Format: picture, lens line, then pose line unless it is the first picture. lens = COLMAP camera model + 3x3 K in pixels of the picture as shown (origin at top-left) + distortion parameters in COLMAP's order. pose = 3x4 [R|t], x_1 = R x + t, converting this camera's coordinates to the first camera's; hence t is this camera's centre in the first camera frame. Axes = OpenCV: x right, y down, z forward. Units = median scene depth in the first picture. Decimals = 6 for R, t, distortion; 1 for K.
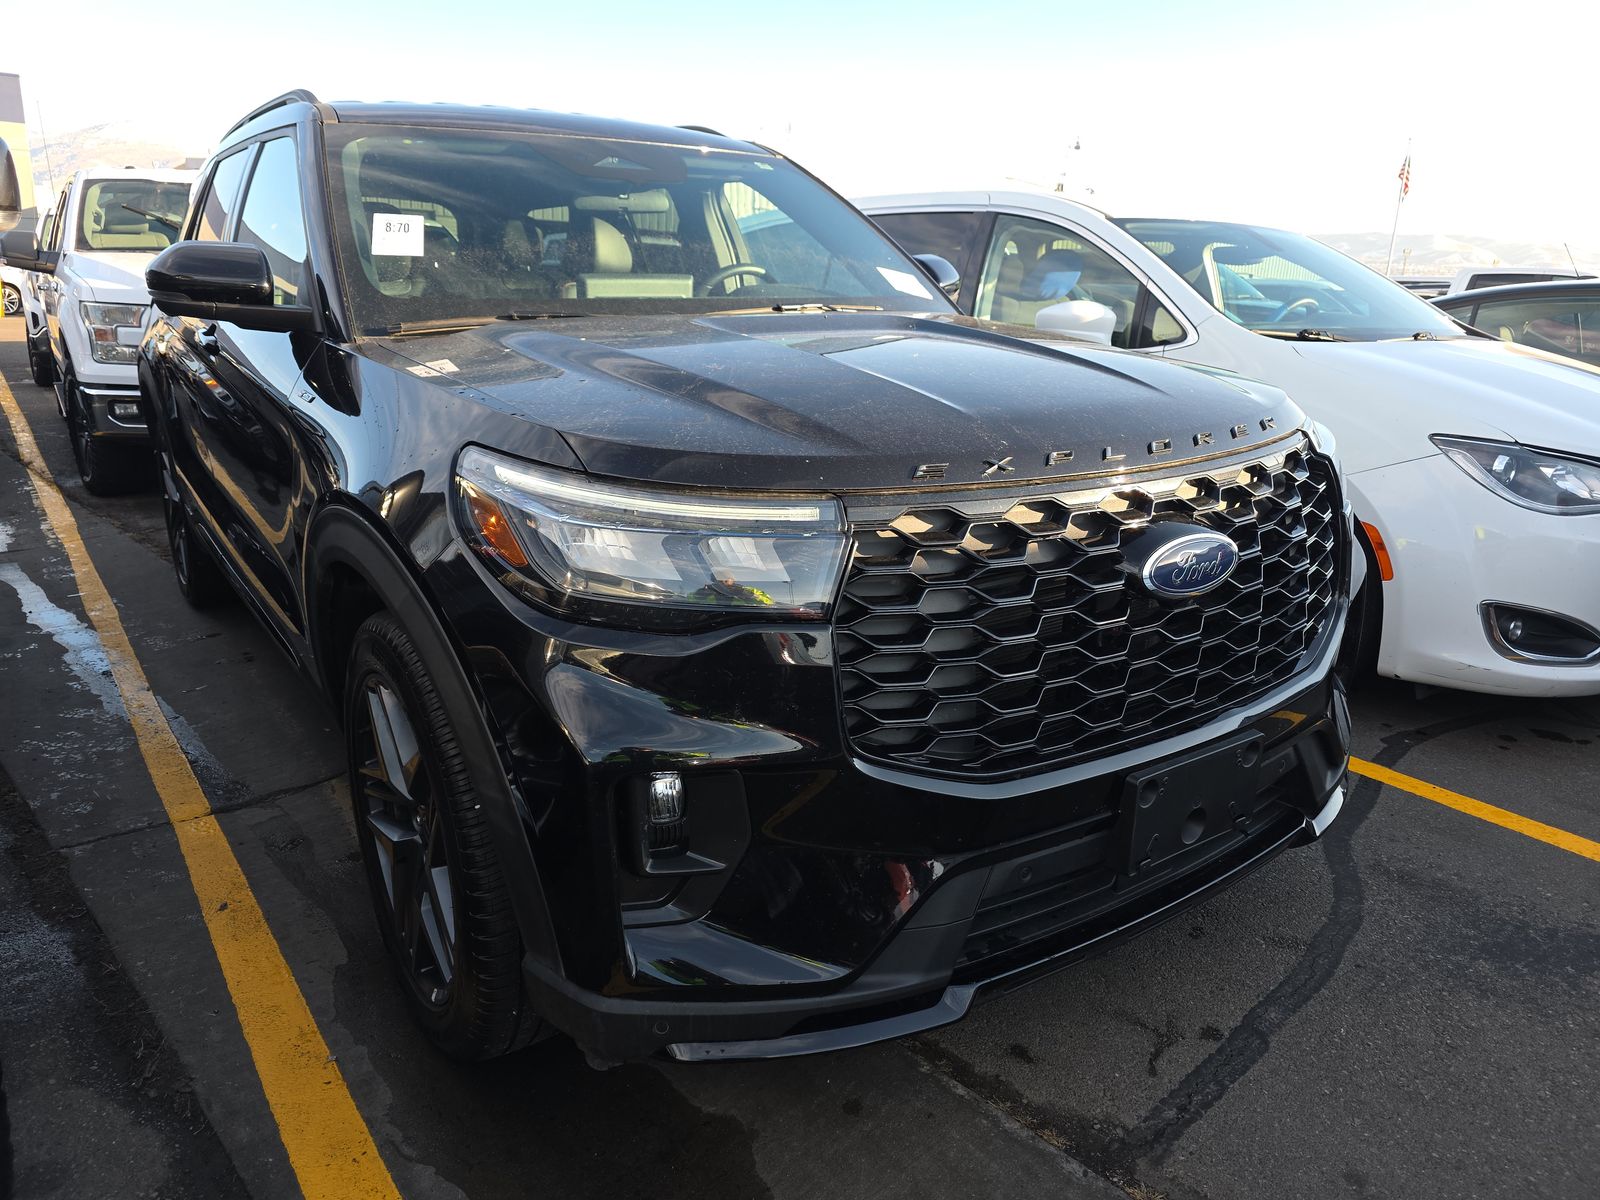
lens RADIAL K [[1055.9, 0, 808.5], [0, 1055.9, 592.2], [0, 0, 1]] dist [0.001816, -0.003018]
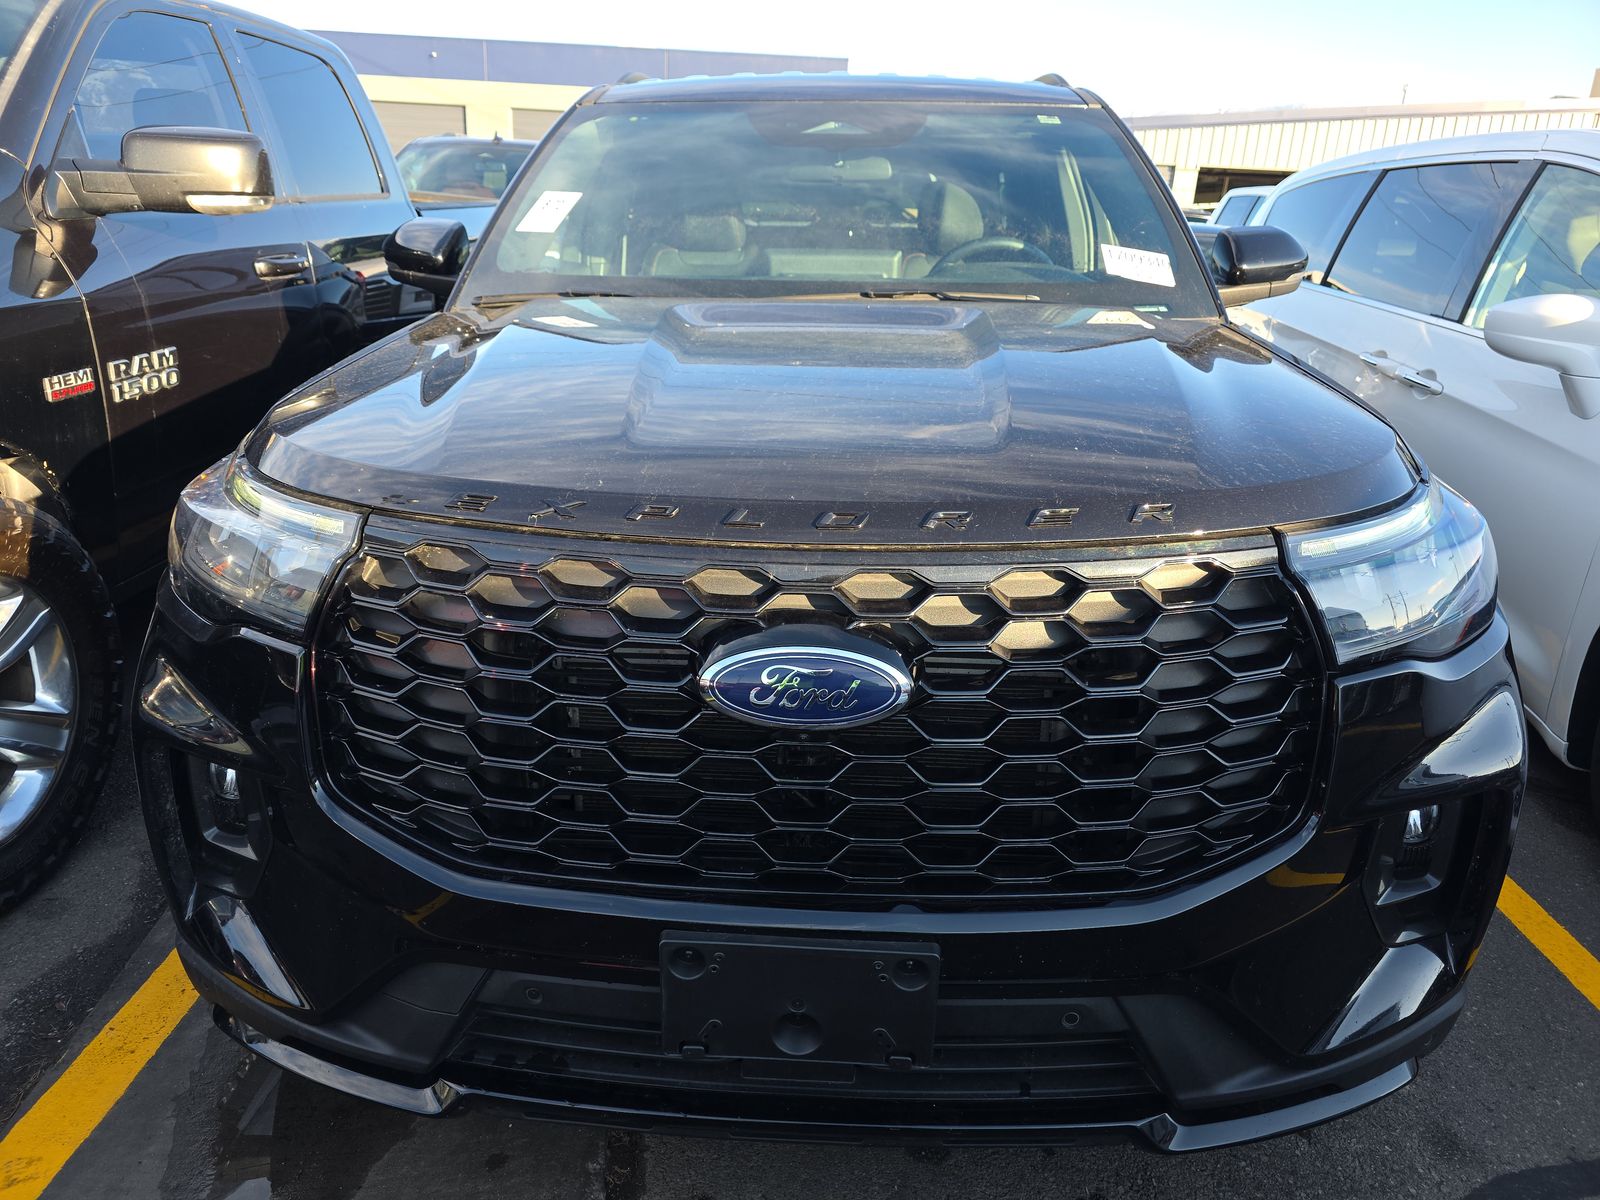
lens RADIAL K [[1055.9, 0, 802.4], [0, 1055.9, 607.4], [0, 0, 1]] dist [0.001816, -0.003018]
pose [[0.789988, 0.199324, -0.579817, 0.750644], [-0.174750, 0.979655, 0.098683, -0.143620], [0.587691, 0.023365, 0.808748, 0.417577]]
